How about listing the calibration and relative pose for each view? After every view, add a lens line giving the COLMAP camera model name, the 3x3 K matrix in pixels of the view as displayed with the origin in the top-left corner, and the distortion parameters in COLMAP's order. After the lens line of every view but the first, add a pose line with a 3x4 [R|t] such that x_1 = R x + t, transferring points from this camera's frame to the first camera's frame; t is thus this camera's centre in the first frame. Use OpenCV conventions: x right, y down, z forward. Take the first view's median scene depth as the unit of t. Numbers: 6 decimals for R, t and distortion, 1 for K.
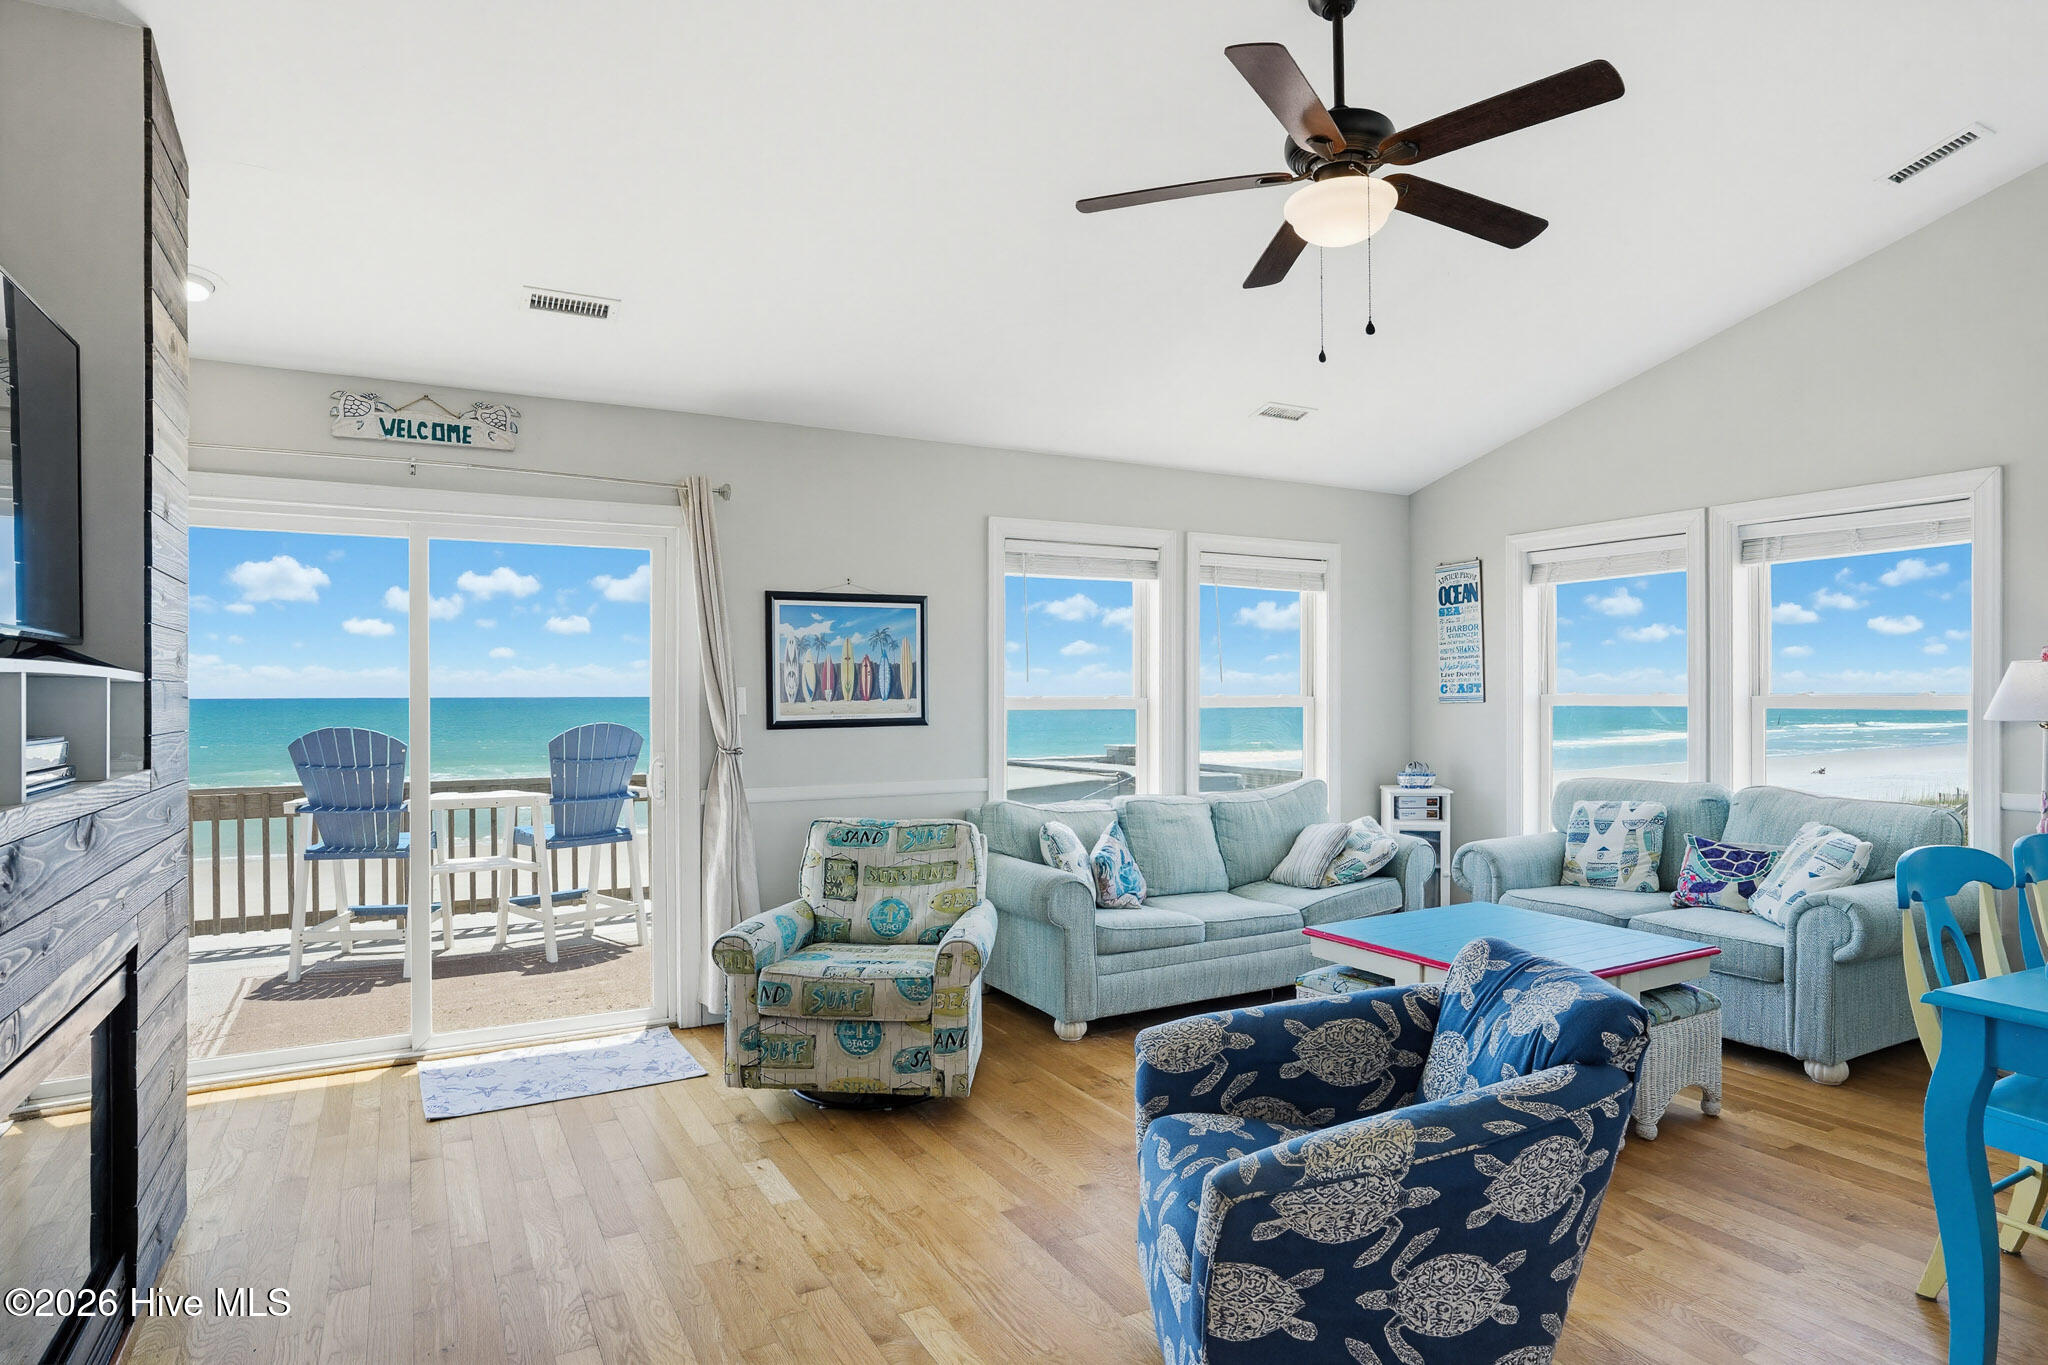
lens RADIAL K [[1140.7, 0, 1036.6], [0, 1140.7, 695.9], [0, 0, 1]] dist [-0.052574, 0.037011]
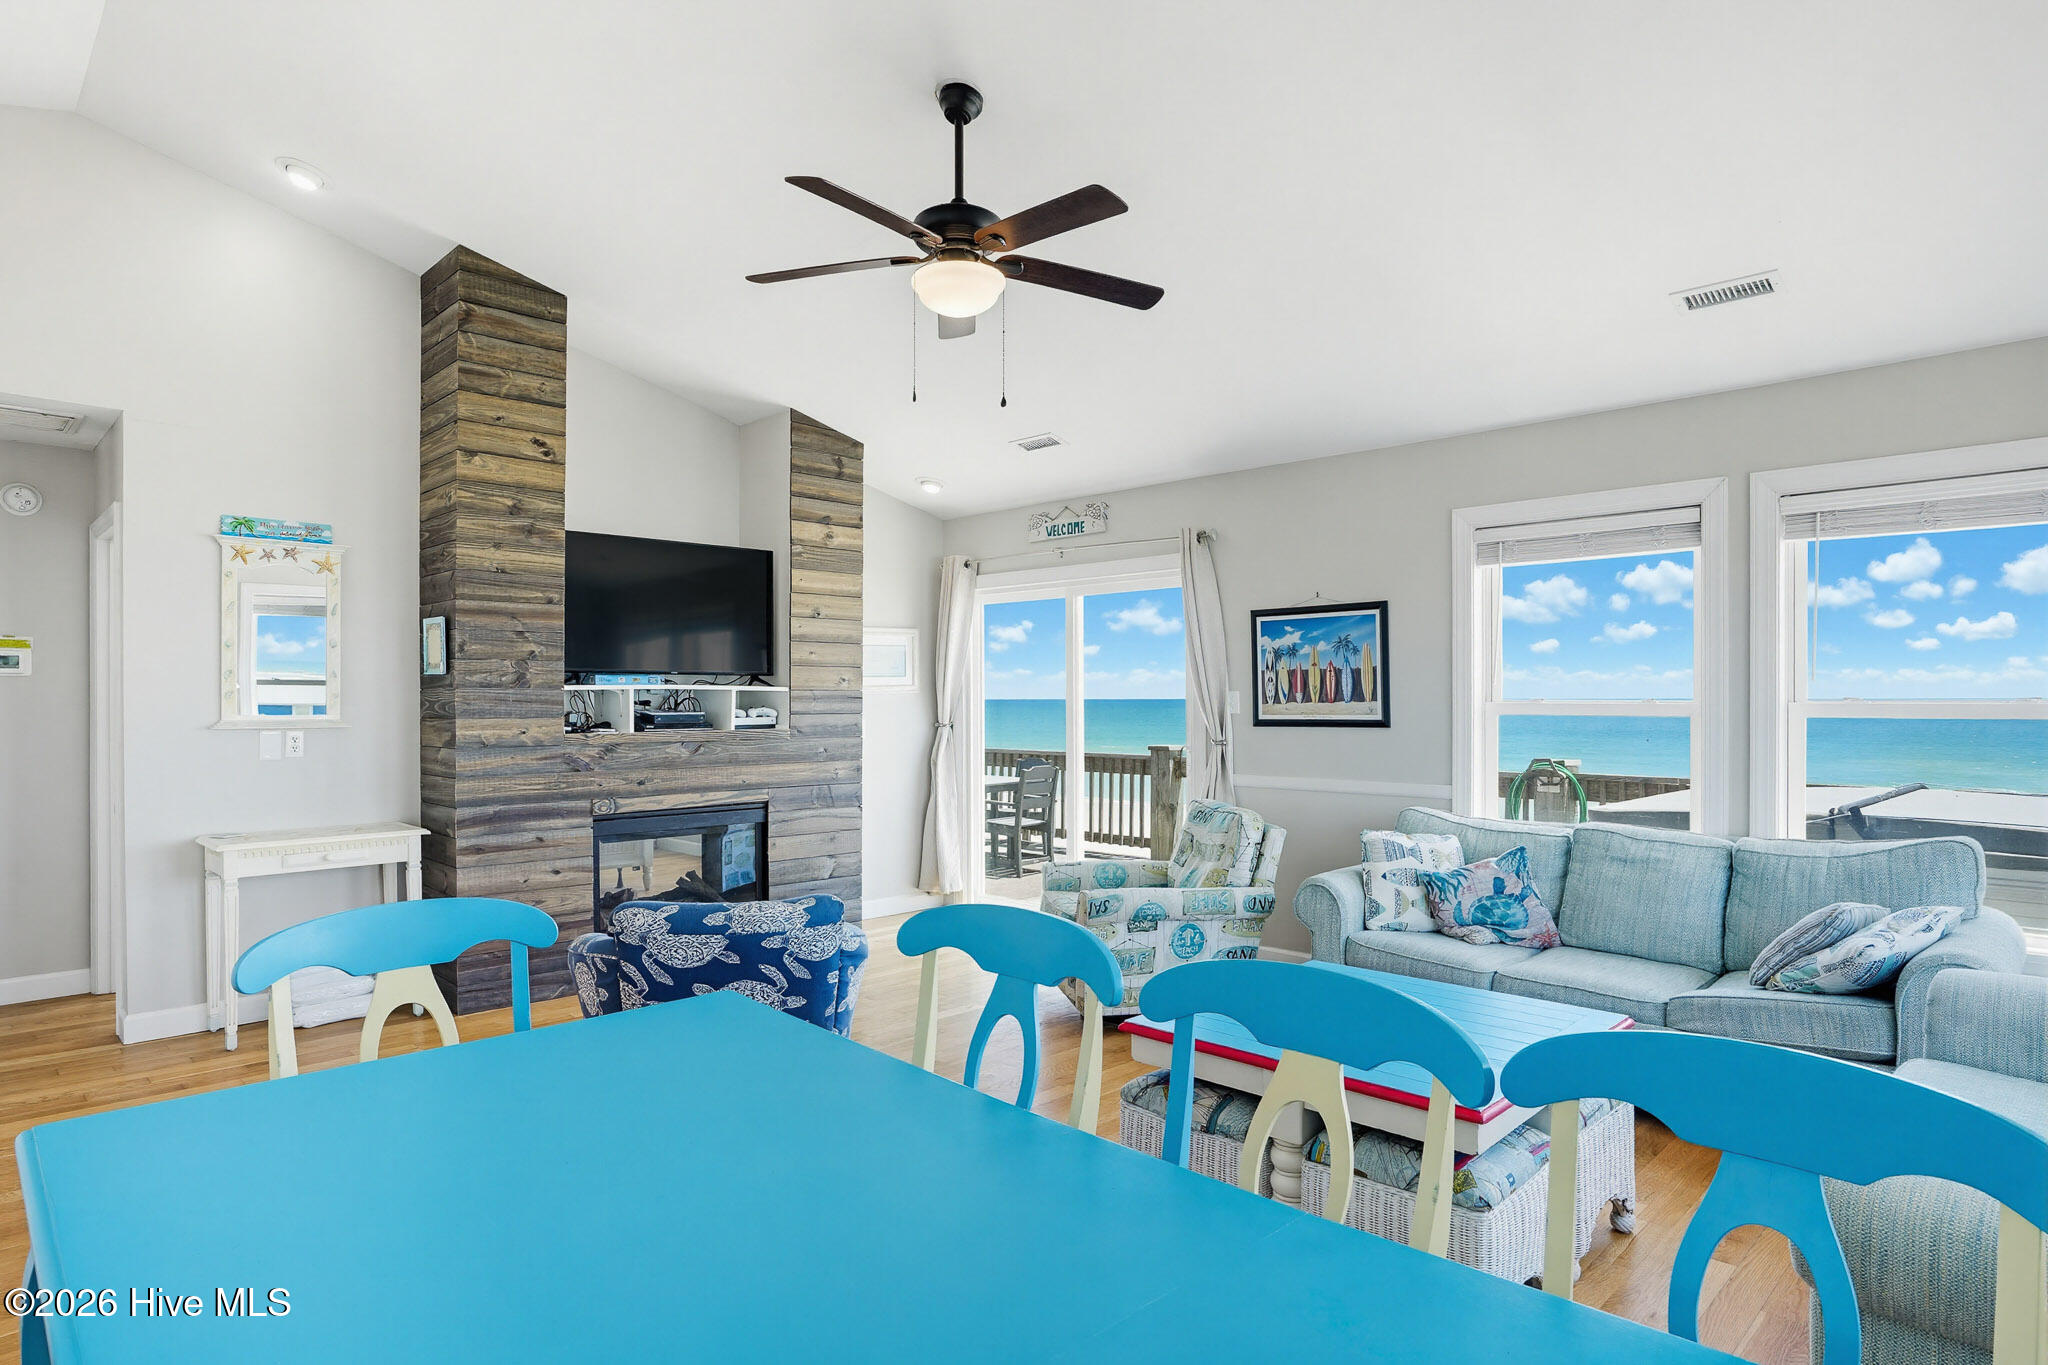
lens RADIAL K [[1142.0, 0, 1018.3], [0, 1142.0, 698.2], [0, 0, 1]] dist [-0.055493, 0.038393]
pose [[0.264087, 0.004410, -0.964489, 0.848608], [-0.001915, 0.999990, 0.004048, -0.004293], [0.964497, 0.000778, 0.264093, 0.443846]]
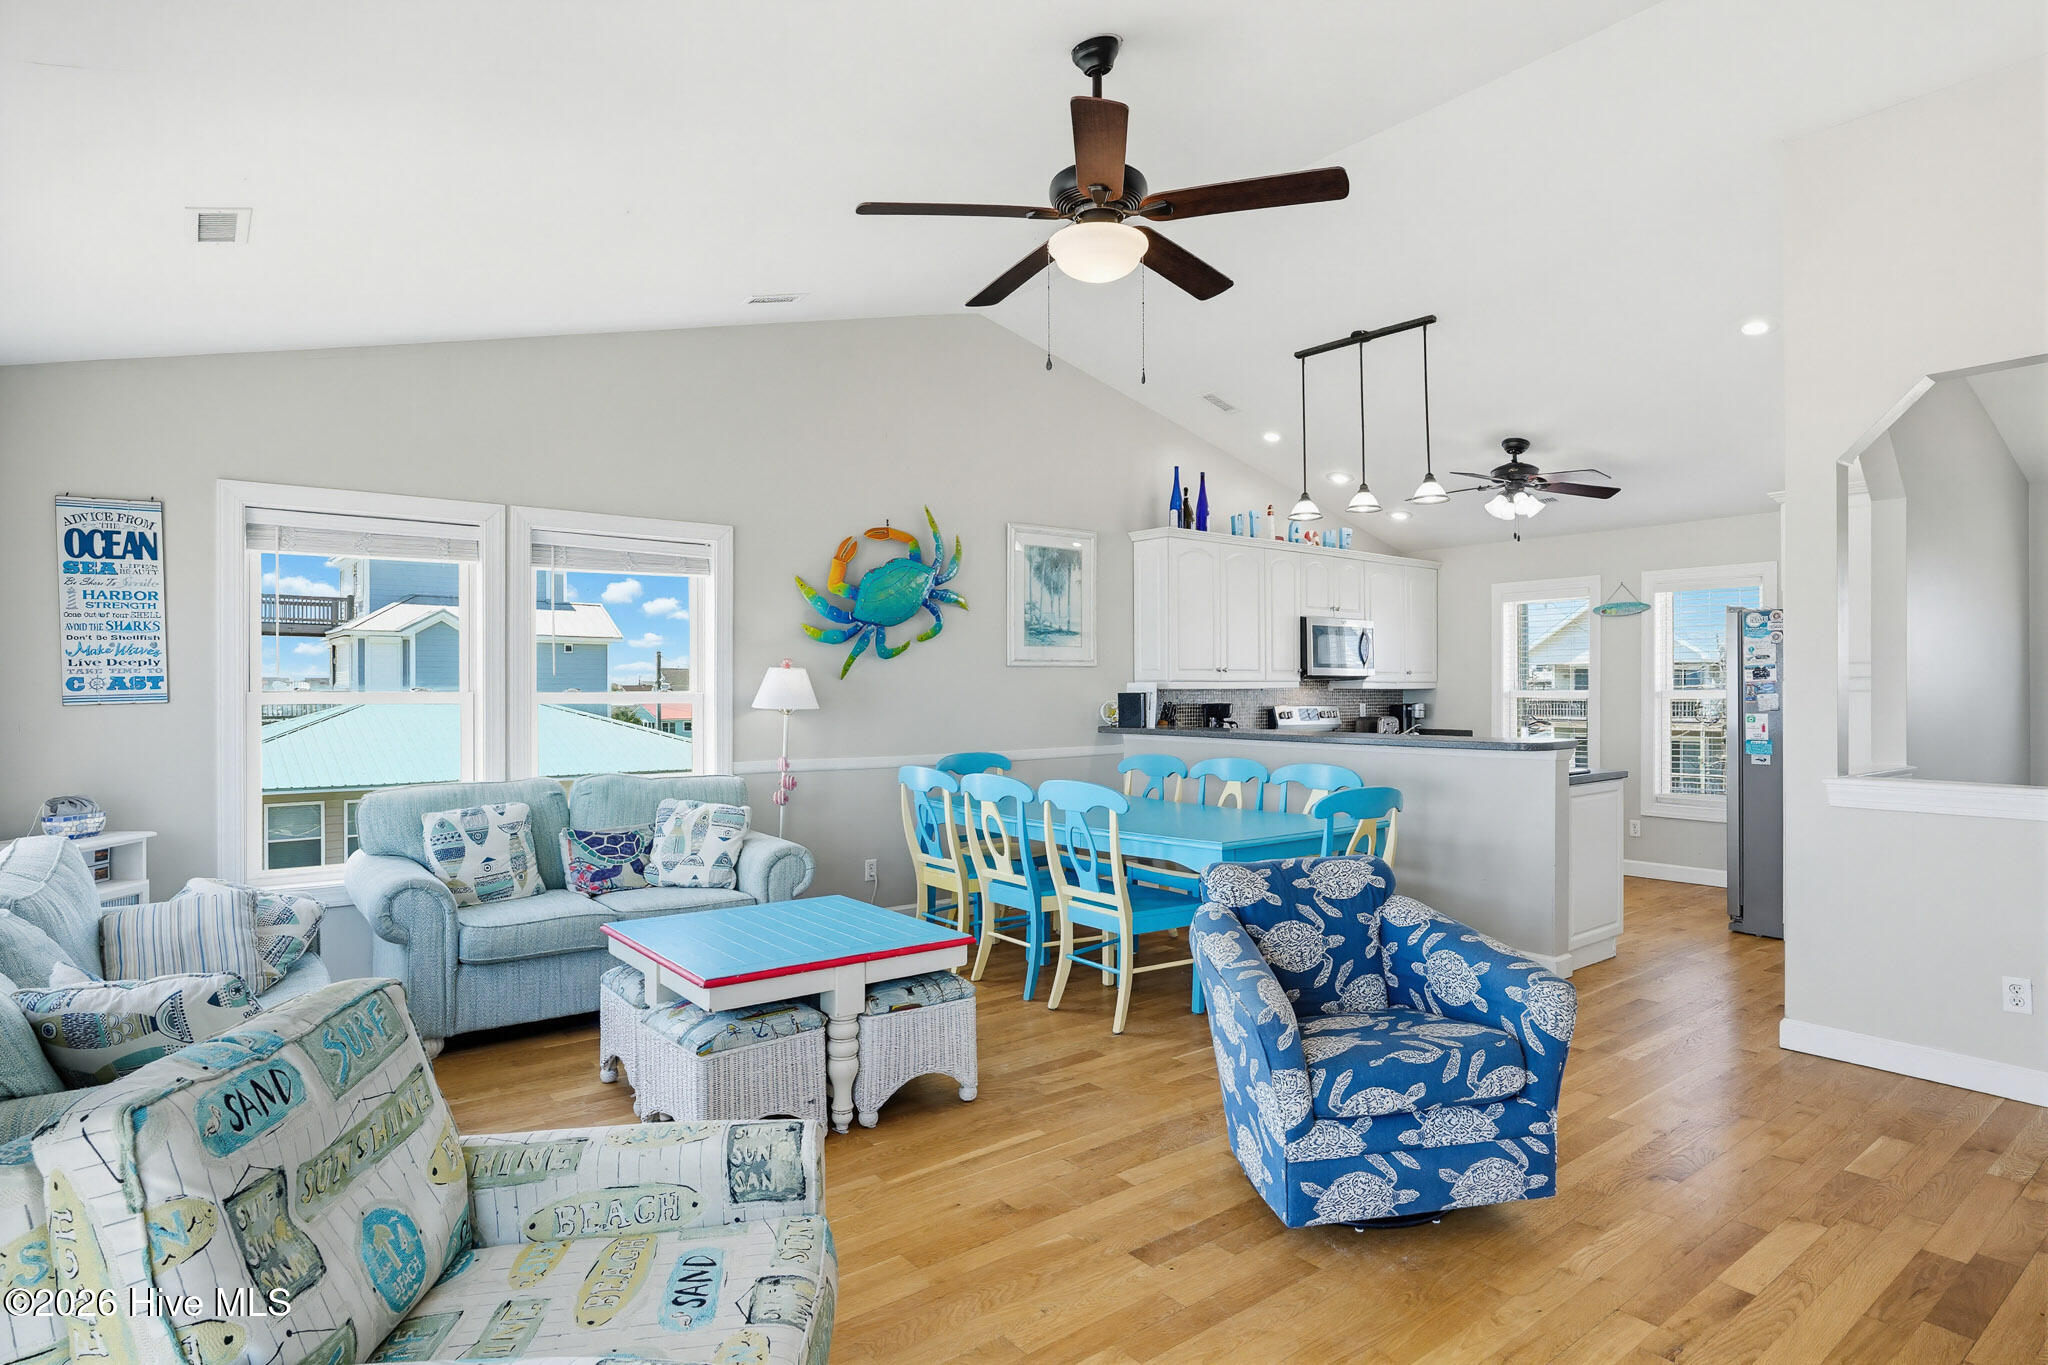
lens RADIAL K [[1096.7, 0, 1033.5], [0, 1096.7, 686.6], [0, 0, 1]] dist [-0.048910, 0.031539]
pose [[-0.152732, 0.005748, 0.988251, -0.459901], [0.004015, 0.999978, -0.005195, 0.001181], [-0.988259, 0.003175, -0.152752, 0.729220]]
